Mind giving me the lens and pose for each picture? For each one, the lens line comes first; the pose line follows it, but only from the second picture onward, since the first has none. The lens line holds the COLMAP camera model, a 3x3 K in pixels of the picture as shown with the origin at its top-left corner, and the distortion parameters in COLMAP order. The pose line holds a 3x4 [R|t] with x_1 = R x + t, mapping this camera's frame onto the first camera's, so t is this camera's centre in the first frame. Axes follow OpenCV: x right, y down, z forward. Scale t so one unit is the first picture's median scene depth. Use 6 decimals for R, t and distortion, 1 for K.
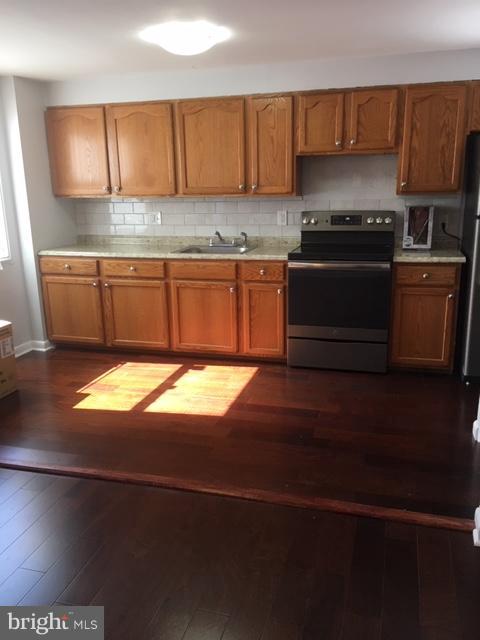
lens RADIAL K [[535.5, 0, 240.0], [0, 535.5, 320.0], [0, 0, 1]] dist [0.006309, -0.018089]
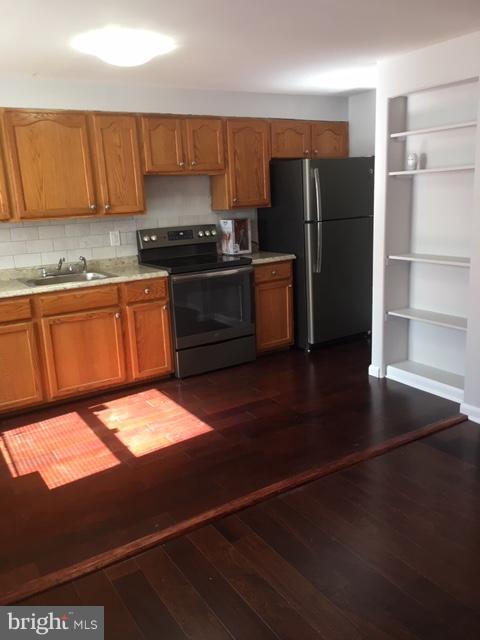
lens RADIAL K [[535.5, 0, 240.0], [0, 535.5, 320.0], [0, 0, 1]] dist [0.006309, -0.018089]
pose [[0.661670, -0.180149, 0.727831, -0.557034], [0.218080, 0.974980, 0.043066, -0.041770], [-0.717379, 0.130230, 0.684403, 0.206000]]
